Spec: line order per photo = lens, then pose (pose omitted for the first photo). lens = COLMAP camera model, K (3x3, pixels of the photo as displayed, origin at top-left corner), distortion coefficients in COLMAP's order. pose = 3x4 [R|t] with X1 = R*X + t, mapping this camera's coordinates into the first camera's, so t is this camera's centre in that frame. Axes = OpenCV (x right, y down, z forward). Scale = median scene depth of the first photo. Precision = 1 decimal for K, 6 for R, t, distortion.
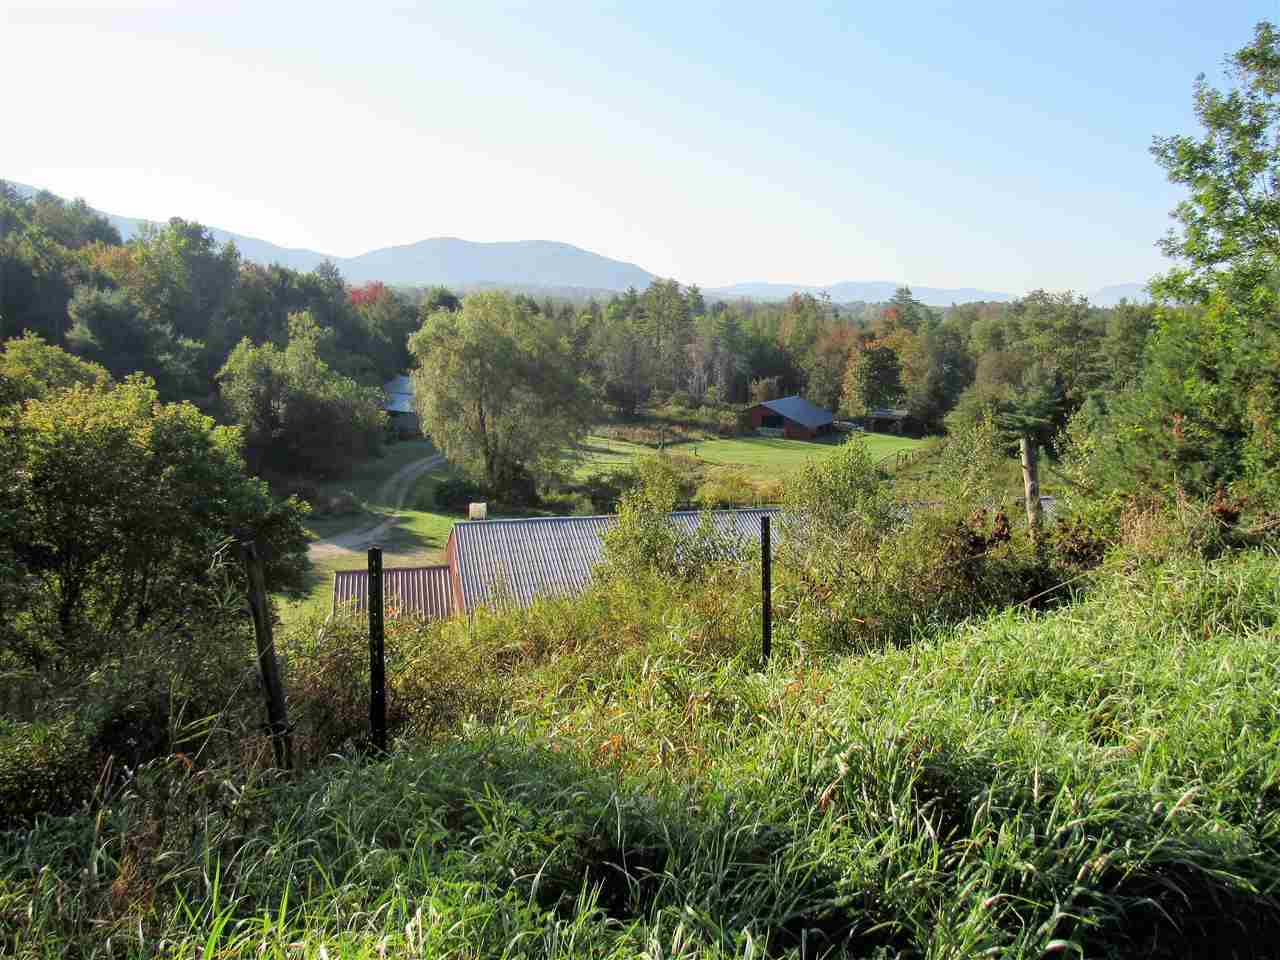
lens RADIAL K [[1248.7, 0, 640.0], [0, 1248.7, 480.0], [0, 0, 1]] dist [-0.004828, -0.002107]
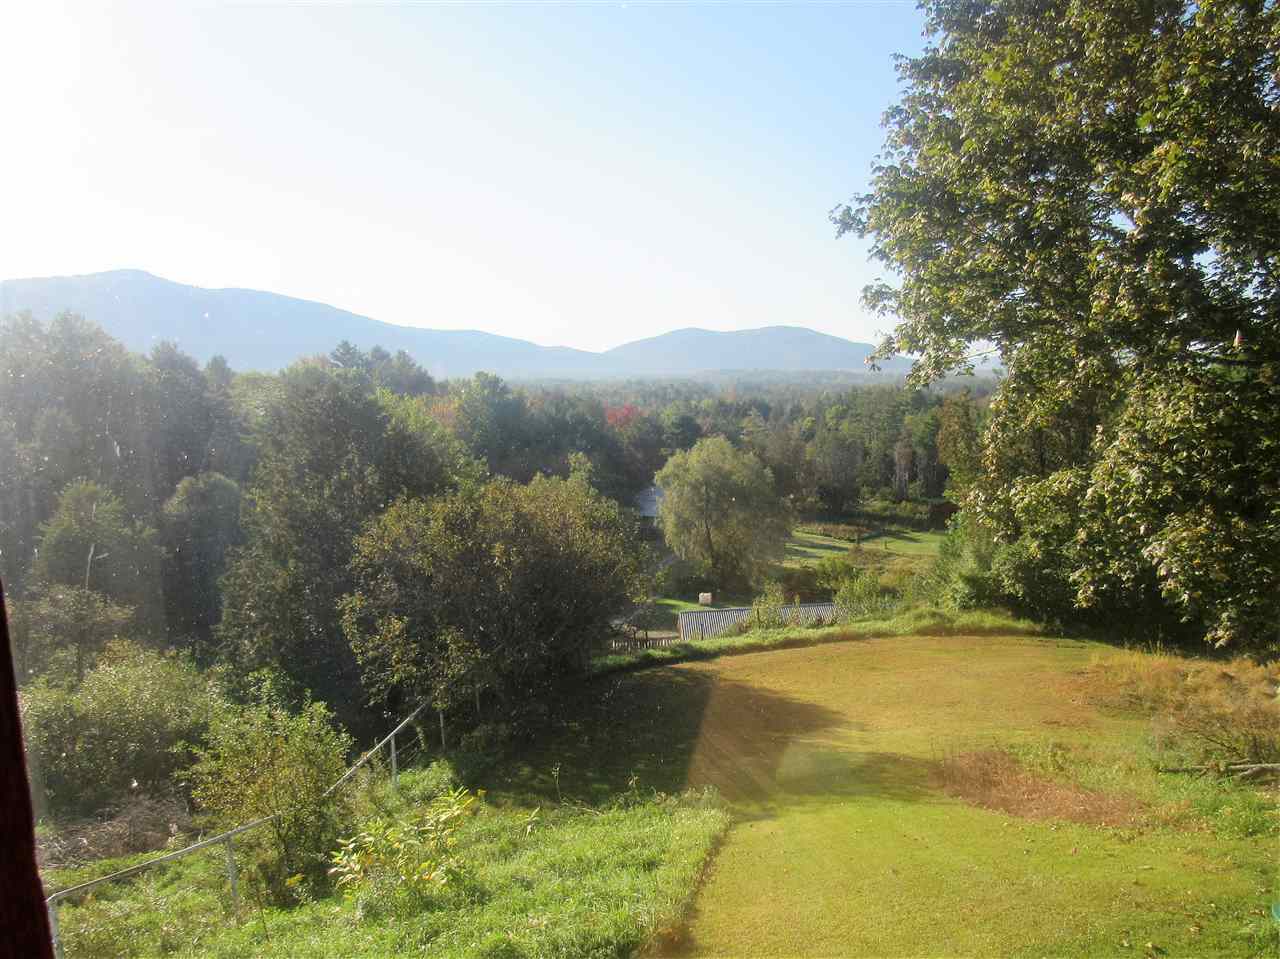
lens RADIAL K [[1248.7, 0, 640.0], [0, 1248.7, 479.5], [0, 0, 1]] dist [-0.004828, -0.002107]
pose [[0.980029, -0.027265, -0.196974, 0.051501], [0.015506, 0.998018, -0.060994, -0.015838], [0.198247, 0.056721, 0.978510, -0.260072]]
